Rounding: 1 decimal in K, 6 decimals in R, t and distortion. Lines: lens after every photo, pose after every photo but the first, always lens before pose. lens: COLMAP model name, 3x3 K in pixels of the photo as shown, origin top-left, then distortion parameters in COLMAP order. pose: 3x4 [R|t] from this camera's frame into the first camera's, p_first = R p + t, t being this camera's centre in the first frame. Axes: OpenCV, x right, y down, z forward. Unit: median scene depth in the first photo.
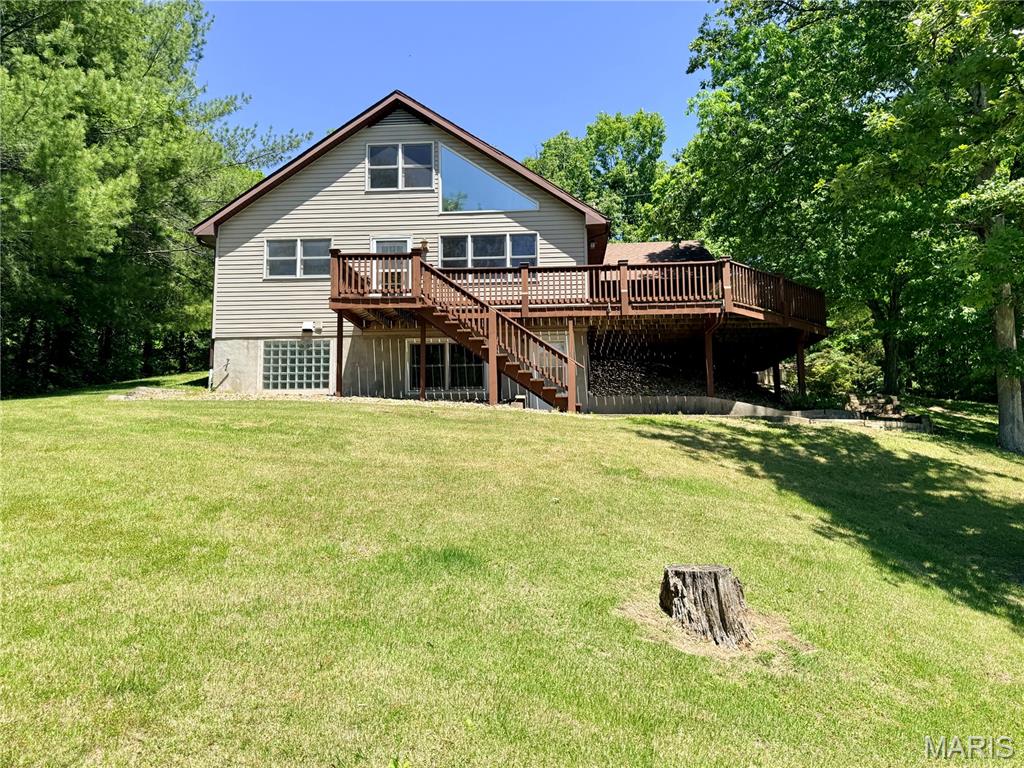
lens RADIAL K [[719.3, 0, 508.5], [0, 719.3, 380.6], [0, 0, 1]] dist [0.047772, -0.017155]
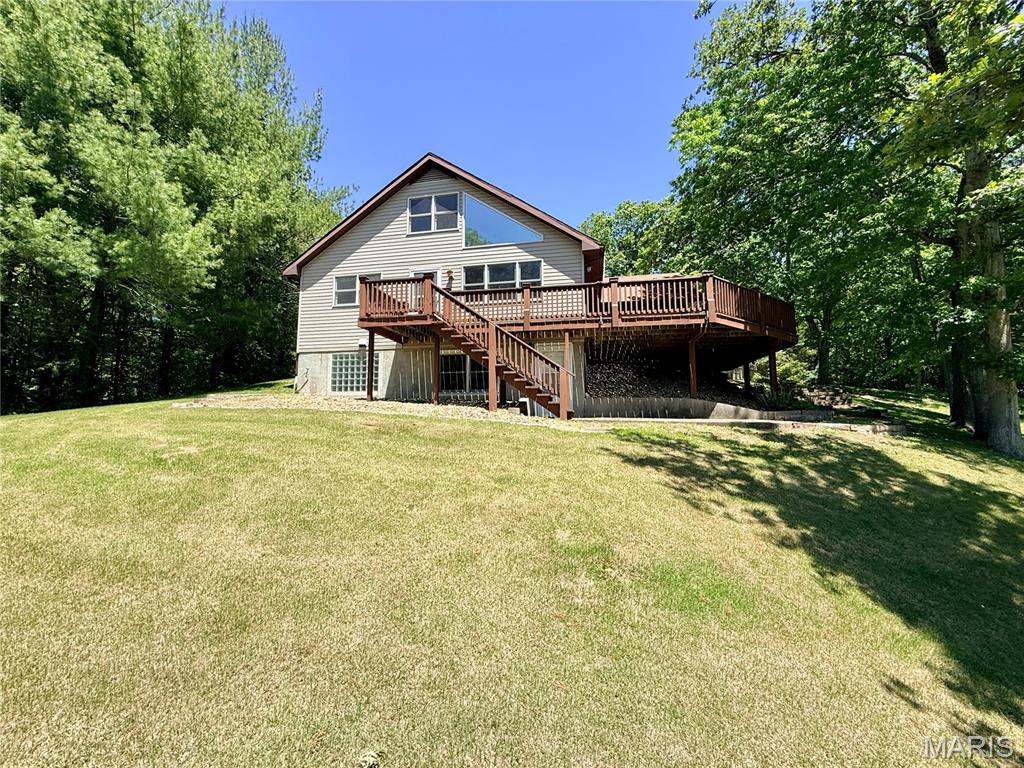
lens RADIAL K [[407.9, 0, 512.2], [0, 407.9, 375.6], [0, 0, 1]] dist [-0.002633, 0.000711]
pose [[0.992753, -0.008411, -0.119879, 0.071391], [0.009926, 0.999878, 0.012045, -0.022690], [0.119763, -0.013148, 0.992715, 0.324154]]
